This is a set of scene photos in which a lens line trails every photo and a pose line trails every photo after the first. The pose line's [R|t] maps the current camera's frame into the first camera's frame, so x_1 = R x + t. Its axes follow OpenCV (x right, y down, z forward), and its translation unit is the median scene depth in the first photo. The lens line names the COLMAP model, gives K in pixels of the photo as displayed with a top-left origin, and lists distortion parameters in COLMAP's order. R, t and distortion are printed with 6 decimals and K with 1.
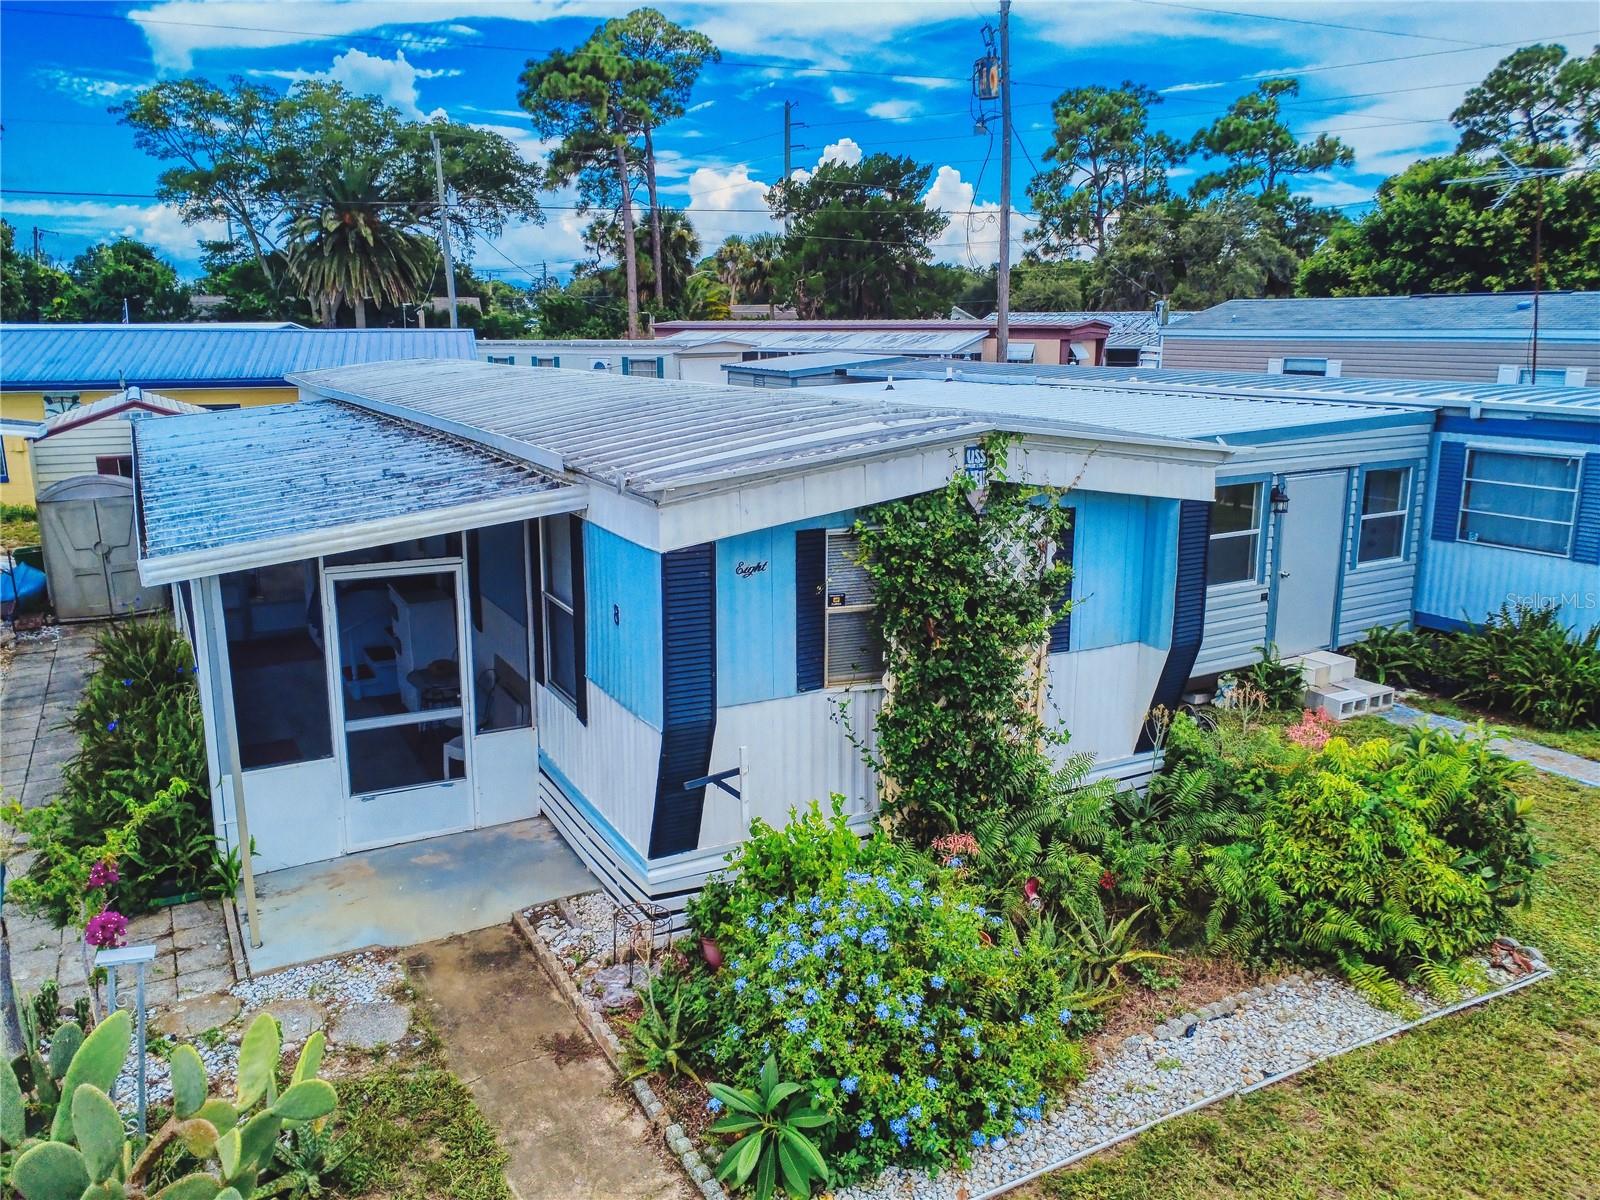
lens RADIAL K [[1207.4, 0, 802.7], [0, 1207.4, 602.4], [0, 0, 1]] dist [0.000135, 0.004281]
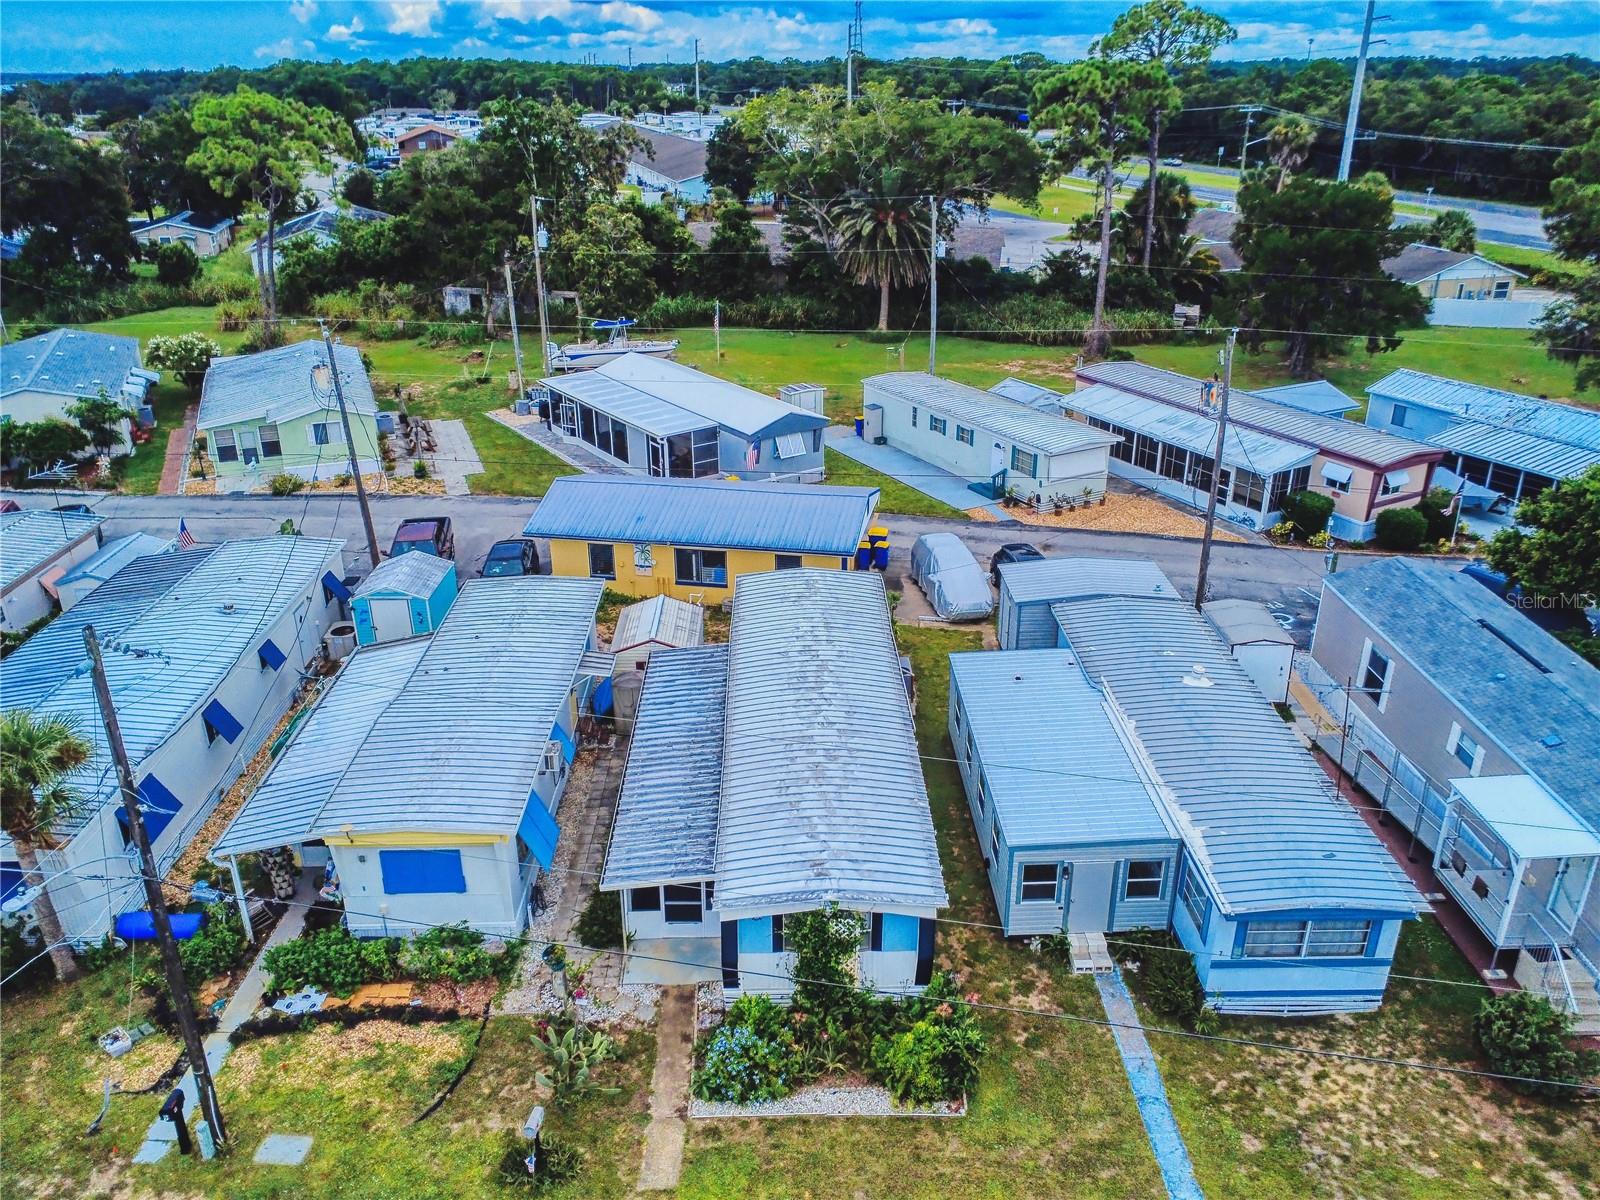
lens RADIAL K [[1207.4, 0, 802.7], [0, 1207.4, 602.4], [0, 0, 1]] dist [0.000135, 0.004281]
pose [[0.887596, 0.184052, -0.422254, 0.789764], [-0.098783, 0.971432, 0.215782, -0.965708], [0.449906, -0.149816, 0.880420, -1.042630]]
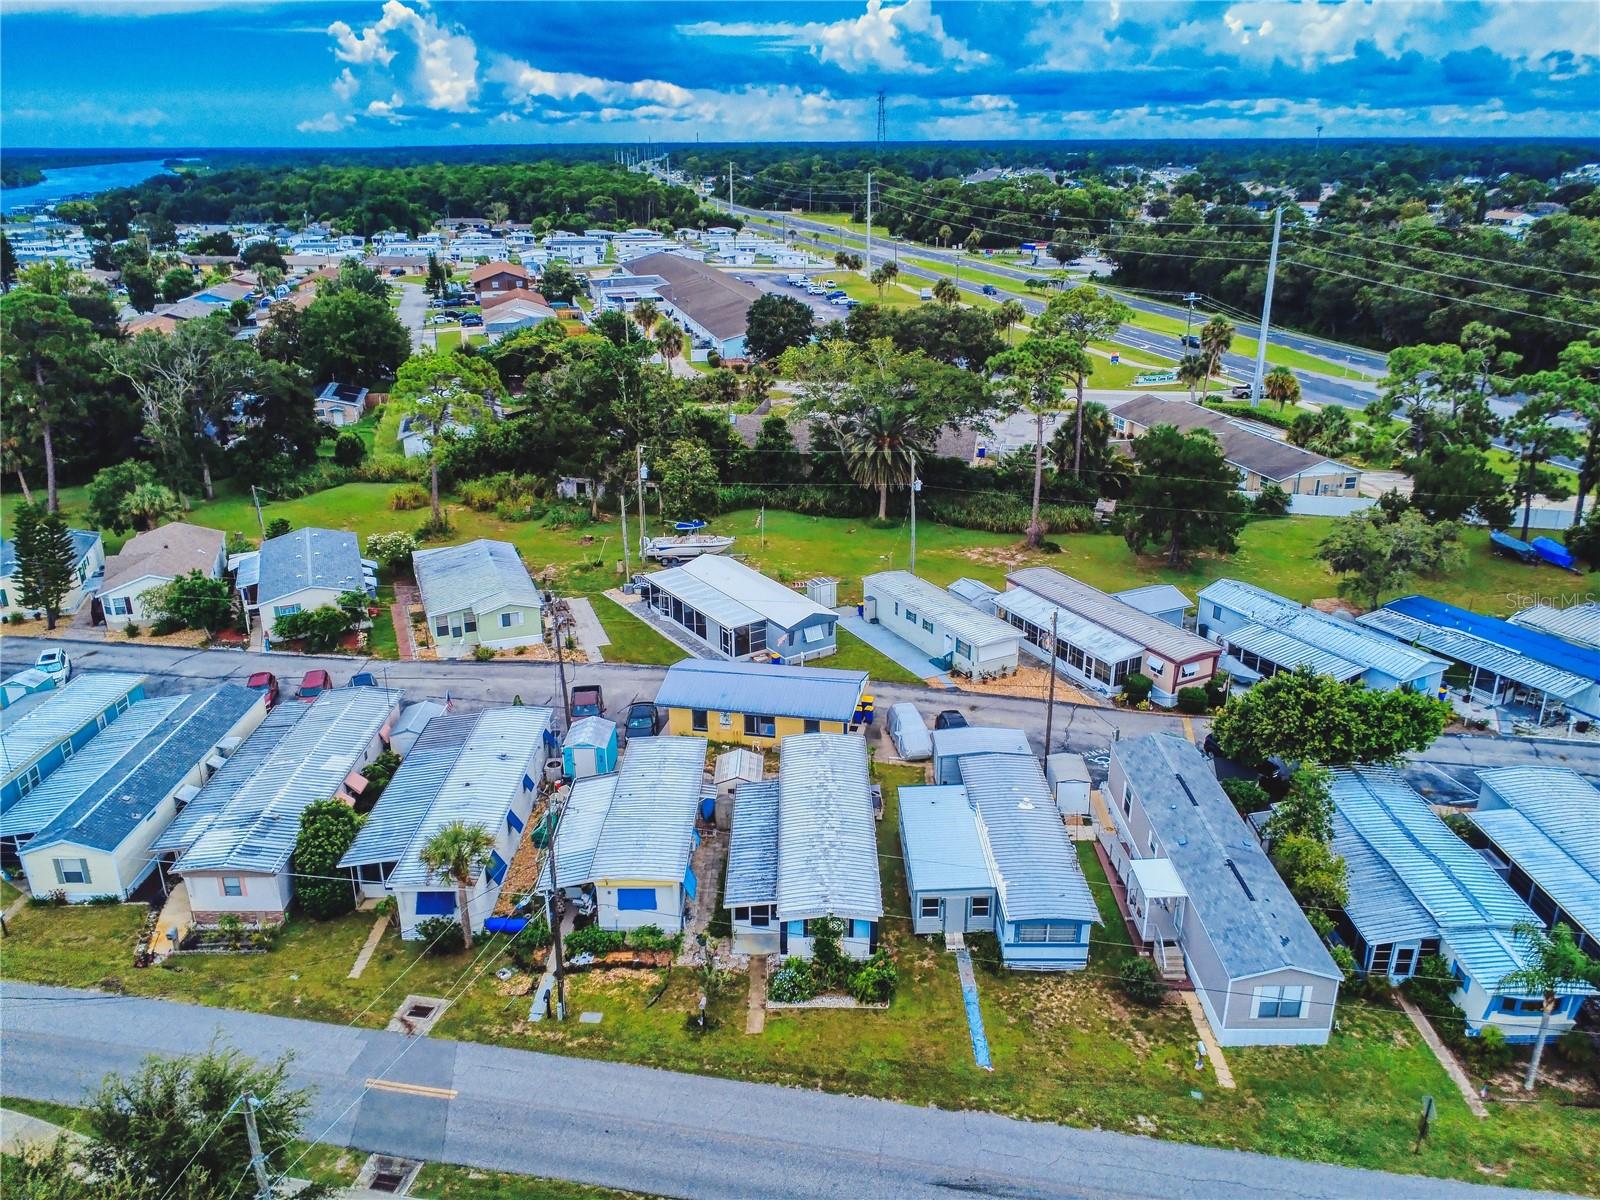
lens RADIAL K [[1207.4, 0, 802.7], [0, 1207.4, 602.4], [0, 0, 1]] dist [0.000135, 0.004281]
pose [[0.878106, 0.168446, -0.447835, 1.762775], [-0.102436, 0.980462, 0.167931, -1.891502], [0.467373, -0.101587, 0.878204, -3.116883]]
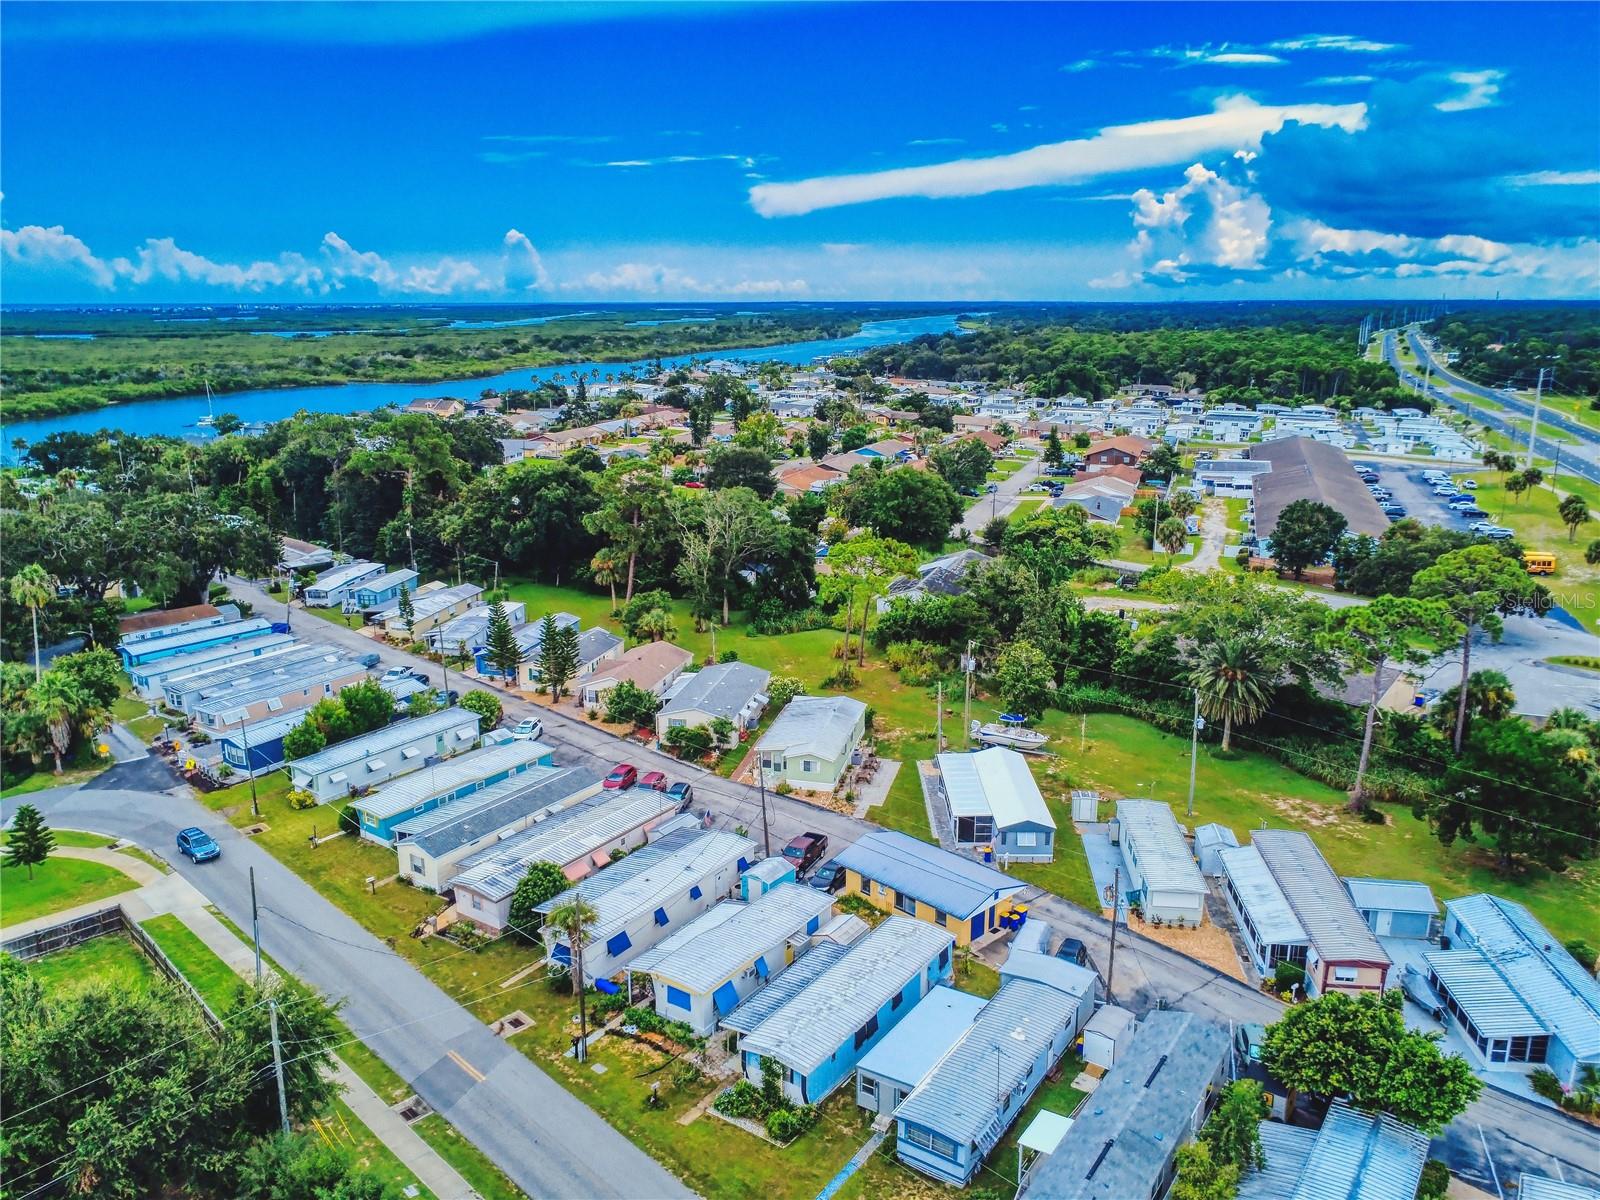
lens RADIAL K [[1207.4, 0, 802.7], [0, 1207.4, 602.4], [0, 0, 1]] dist [0.000135, 0.004281]
pose [[0.456282, 0.219410, -0.862361, 4.300415], [-0.197059, 0.969977, 0.142525, -2.798102], [0.867741, 0.104905, 0.485819, -2.056990]]
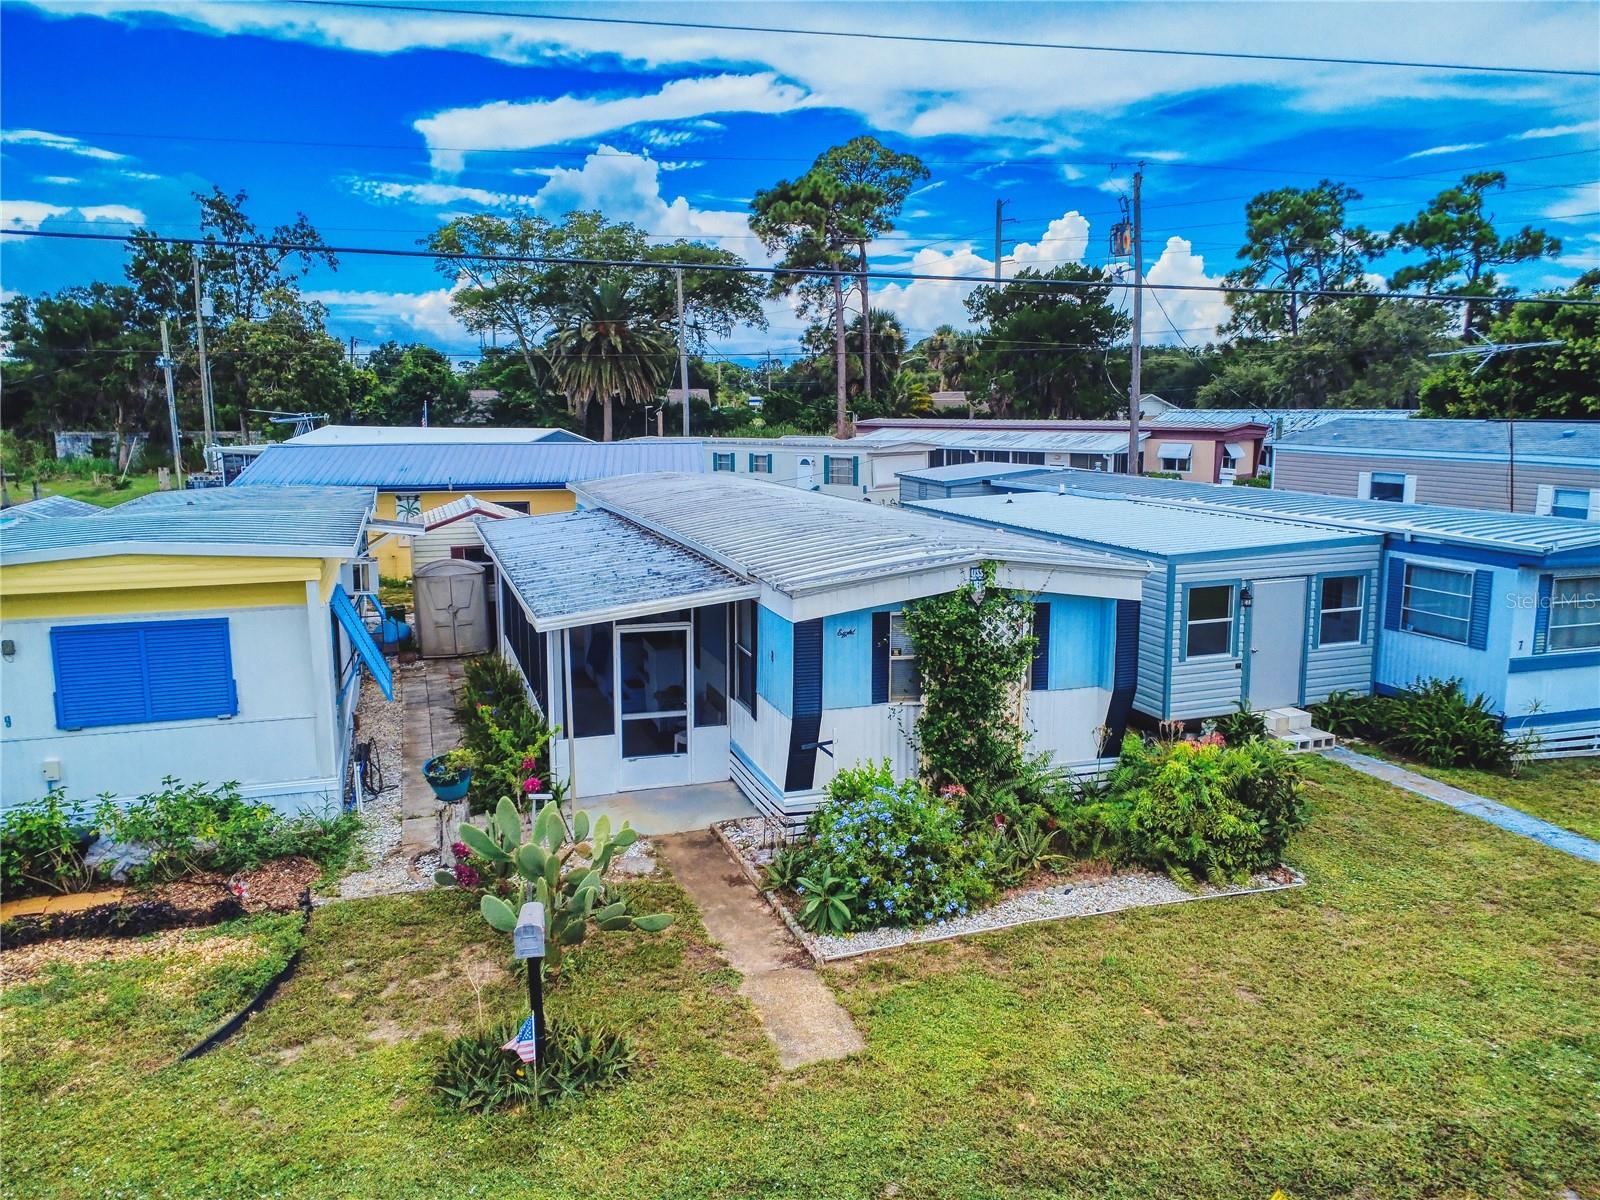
lens RADIAL K [[1207.4, 0, 802.7], [0, 1207.4, 602.4], [0, 0, 1]] dist [0.000135, 0.004281]
pose [[0.984140, 0.025362, -0.175572, 0.127485], [-0.035603, 0.997828, -0.055431, 0.017730], [0.173784, 0.060803, 0.982905, -0.481640]]
